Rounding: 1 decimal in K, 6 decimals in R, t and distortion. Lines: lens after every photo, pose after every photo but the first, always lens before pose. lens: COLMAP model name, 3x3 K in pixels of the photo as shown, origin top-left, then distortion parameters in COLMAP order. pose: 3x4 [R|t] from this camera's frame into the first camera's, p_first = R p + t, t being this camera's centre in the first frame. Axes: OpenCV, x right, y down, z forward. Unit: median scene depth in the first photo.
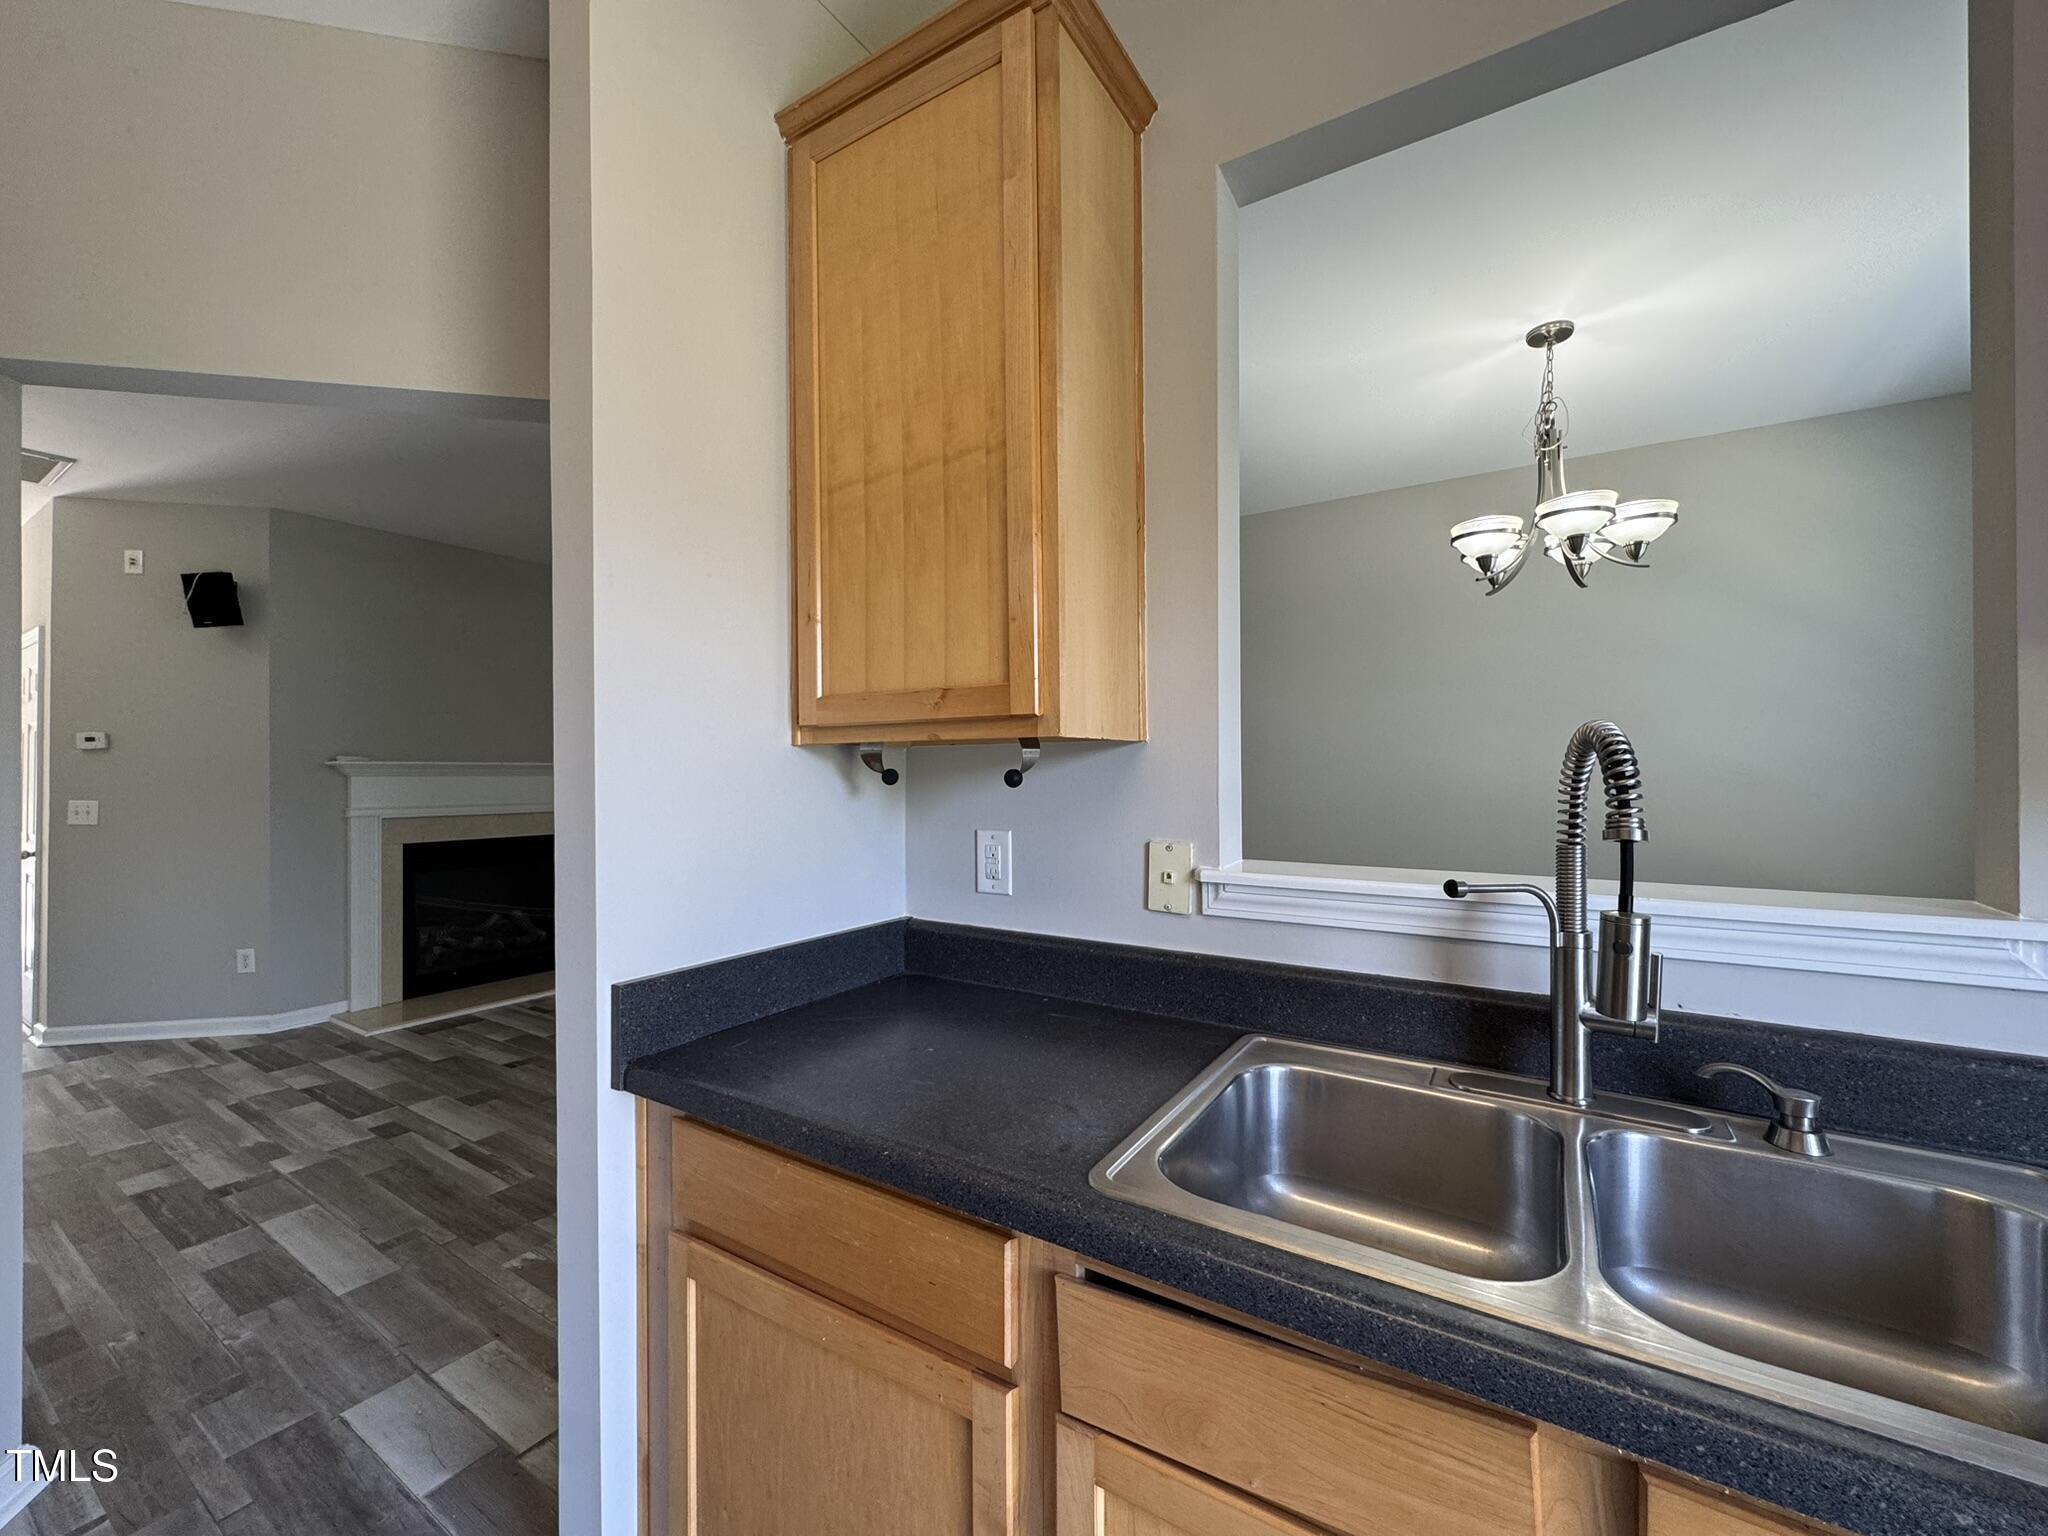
lens RADIAL K [[814.3, 0, 1023.0], [0, 814.3, 765.7], [0, 0, 1]] dist [-0.002333, 0.000222]
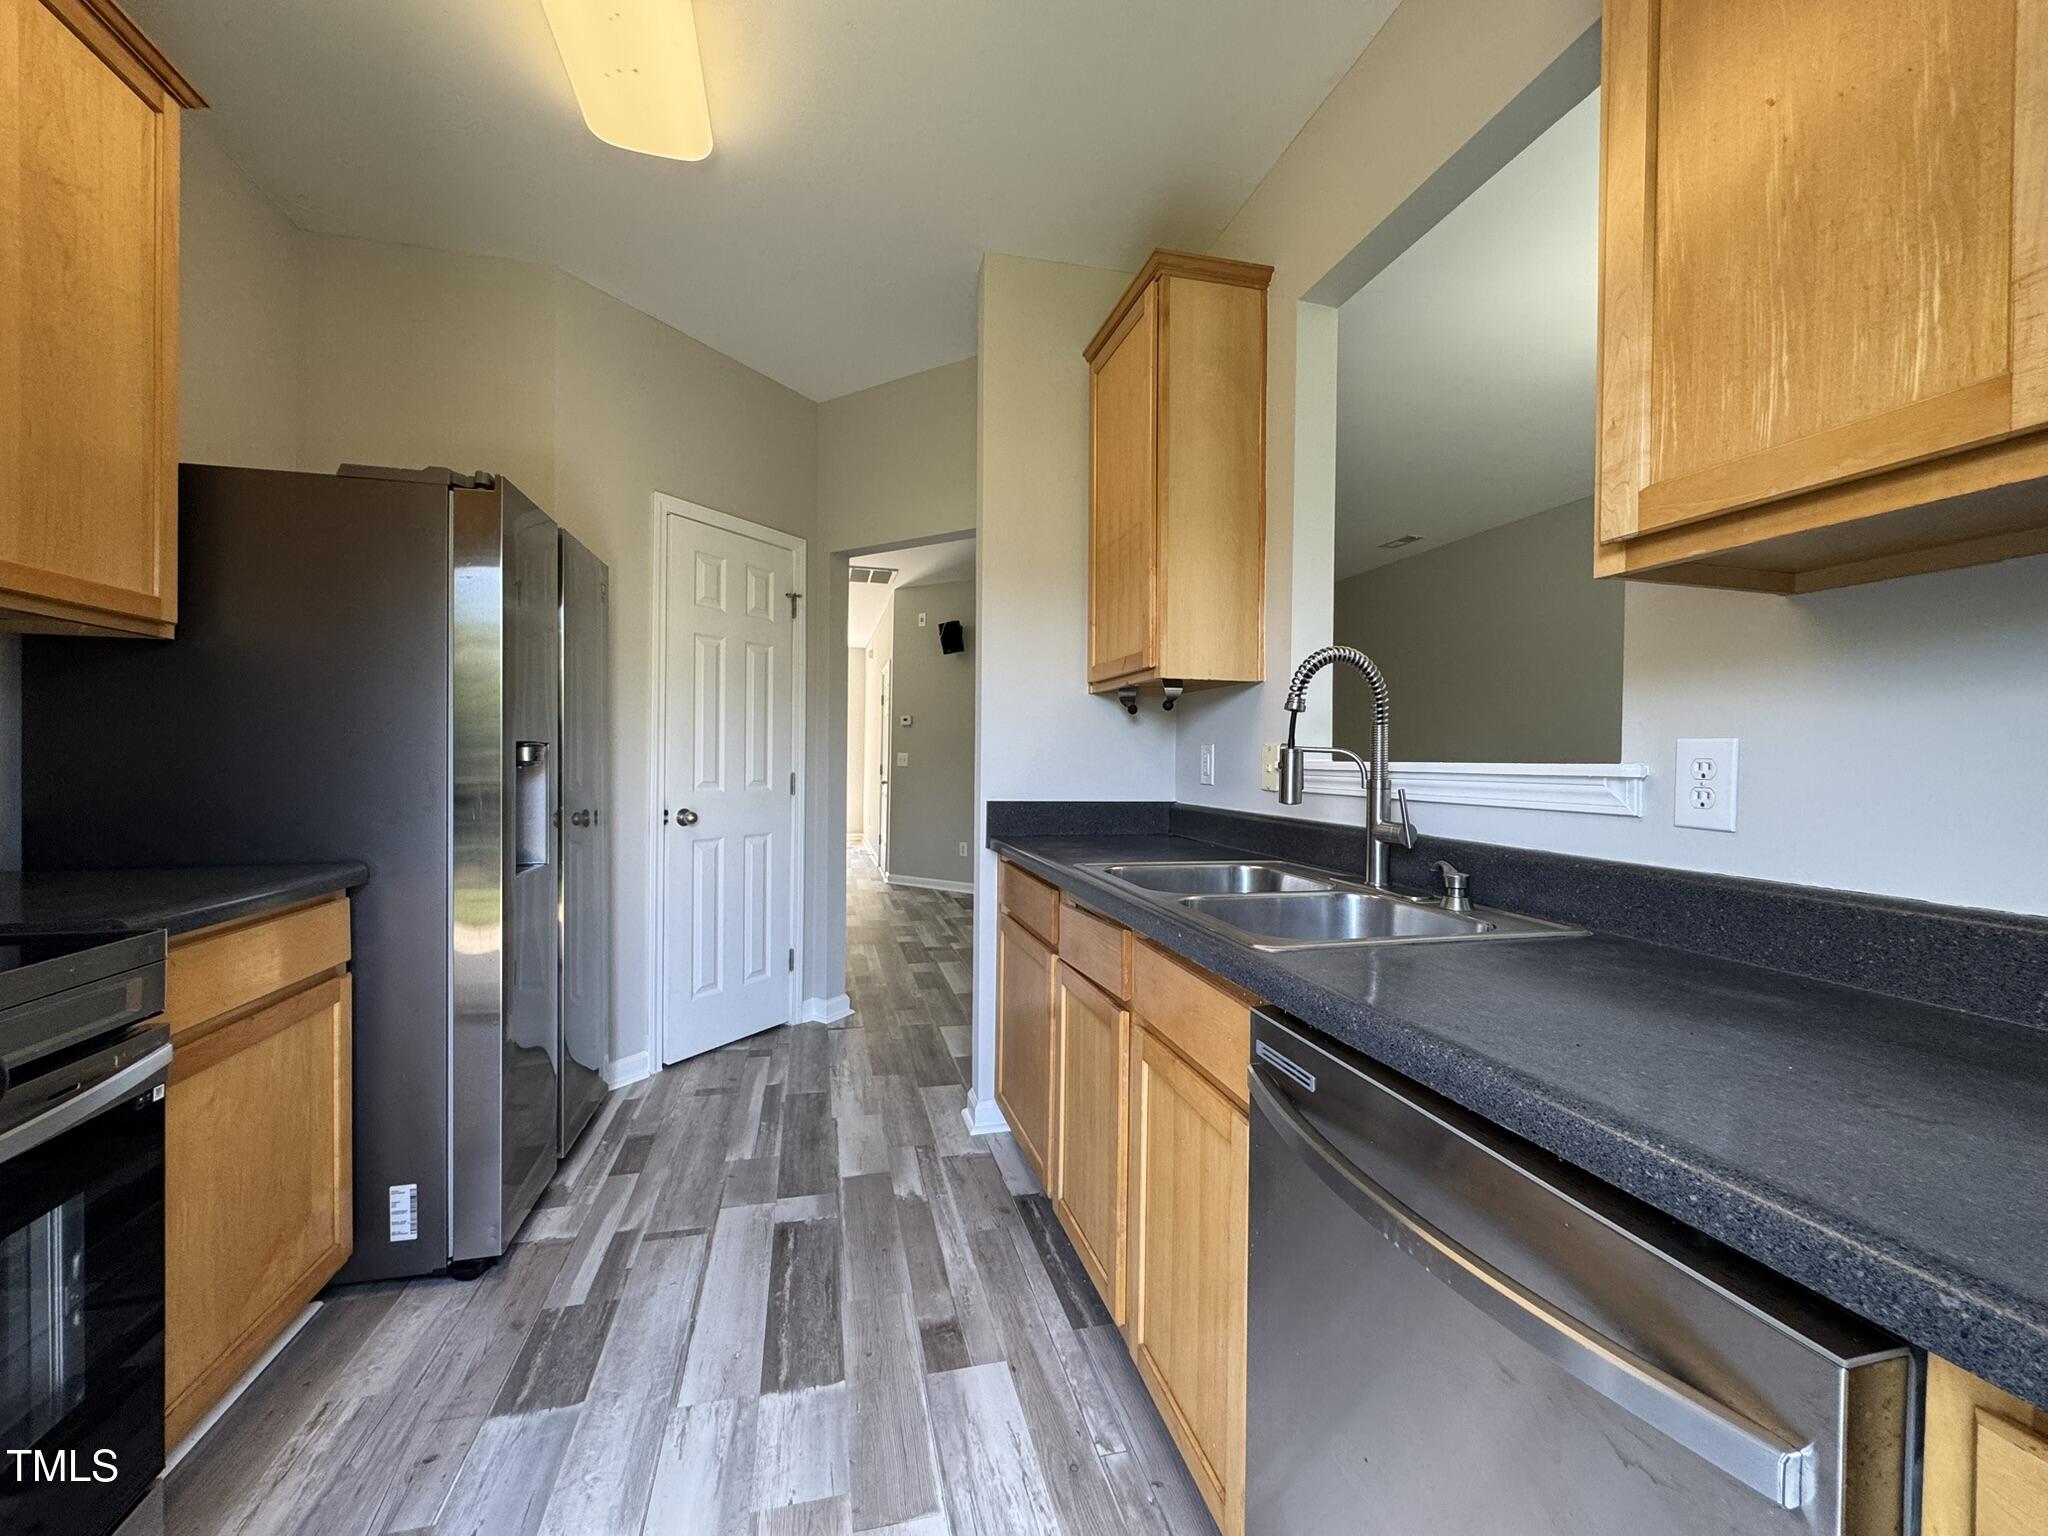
lens RADIAL K [[814.3, 0, 1023.0], [0, 814.3, 765.7], [0, 0, 1]] dist [-0.002333, 0.000222]
pose [[0.727231, 0.021045, -0.686070, 0.512987], [-0.013823, 0.999776, 0.016015, 0.065336], [0.686254, -0.002164, 0.727359, -0.257845]]
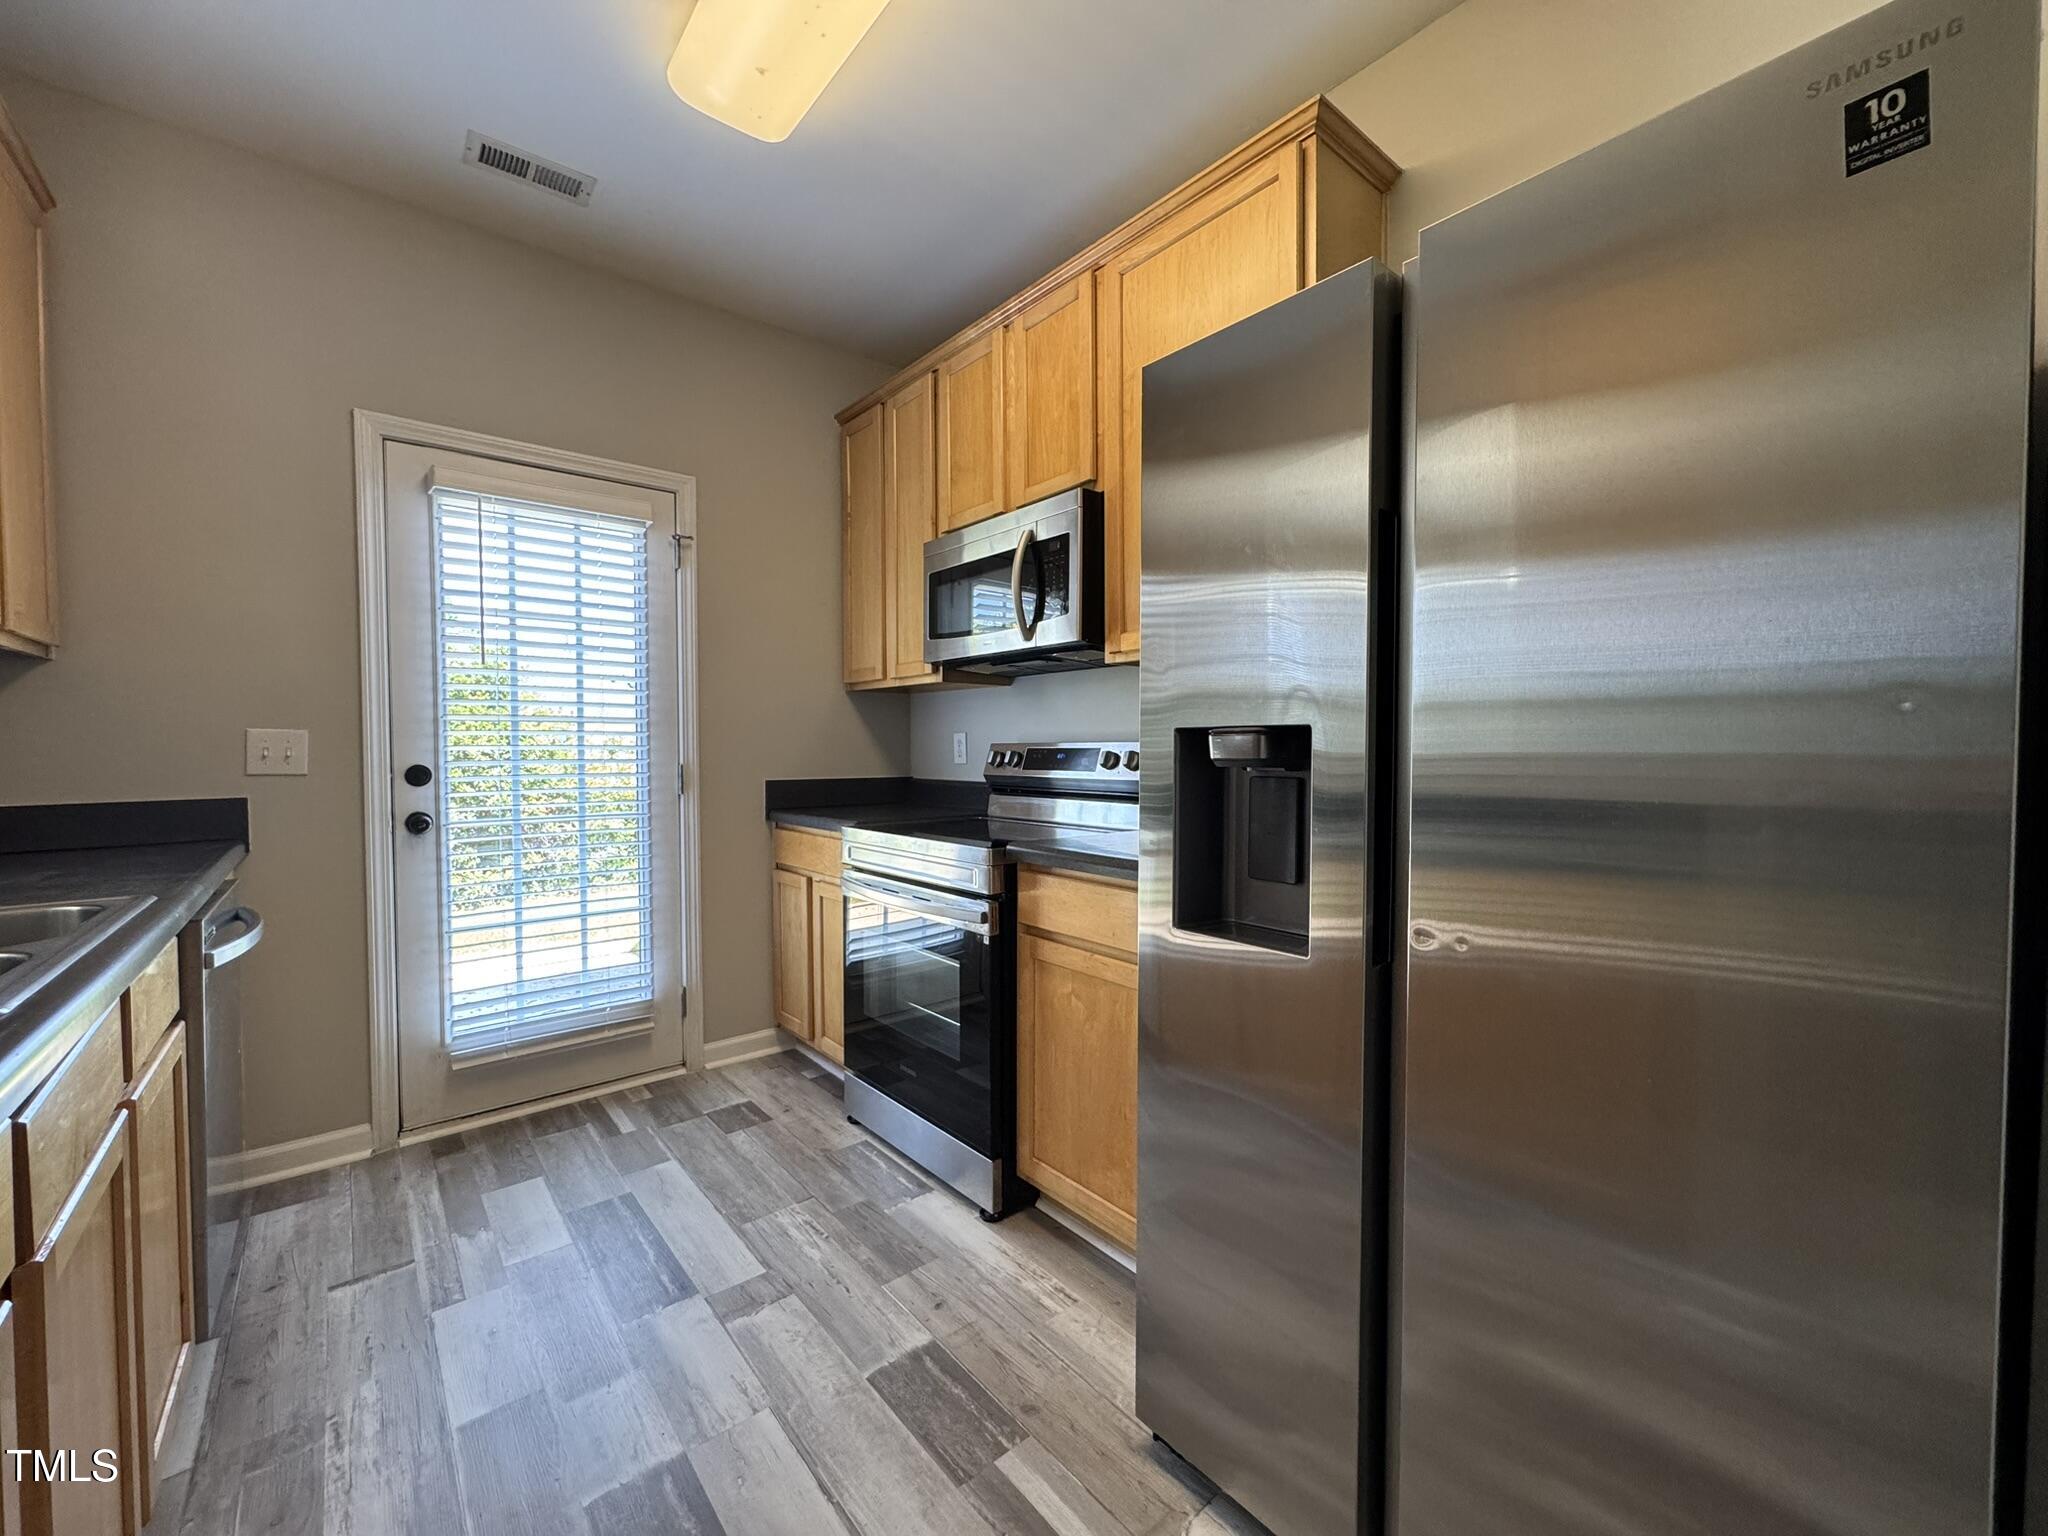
lens RADIAL K [[814.3, 0, 1023.0], [0, 814.3, 765.7], [0, 0, 1]] dist [-0.002333, 0.000222]
pose [[-0.952880, 0.001452, 0.303345, -0.425594], [0.007128, 0.999820, 0.017607, 0.074979], [-0.303265, 0.018939, -0.952718, 0.497125]]
